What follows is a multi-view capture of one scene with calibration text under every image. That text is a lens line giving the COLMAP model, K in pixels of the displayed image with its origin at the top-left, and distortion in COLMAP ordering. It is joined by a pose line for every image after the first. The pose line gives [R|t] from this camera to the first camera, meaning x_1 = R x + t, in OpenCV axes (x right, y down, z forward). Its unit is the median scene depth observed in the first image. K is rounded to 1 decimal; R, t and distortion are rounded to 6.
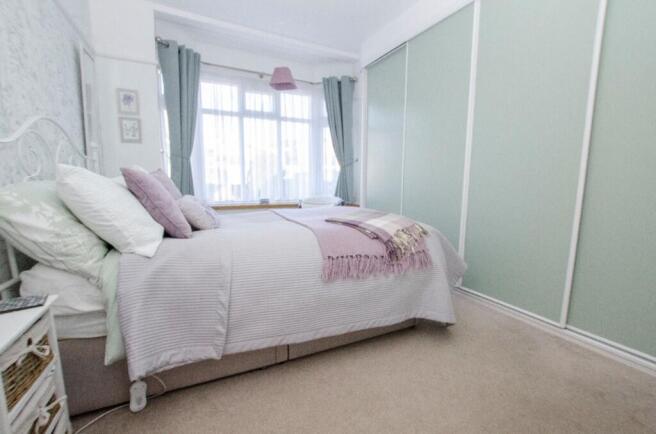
lens RADIAL K [[286.7, 0, 324.6], [0, 286.7, 218.3], [0, 0, 1]] dist [-0.018601, 0.000783]
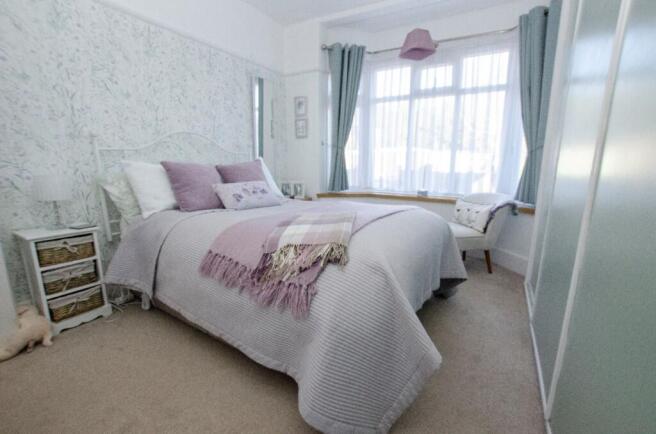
lens RADIAL K [[286.7, 0, 332.2], [0, 286.7, 217.2], [0, 0, 1]] dist [-0.018601, 0.000783]
pose [[0.552000, 0.151789, -0.819912, 0.436587], [-0.116667, 0.987679, 0.104302, -0.055270], [0.825642, 0.038082, 0.562907, 0.337930]]
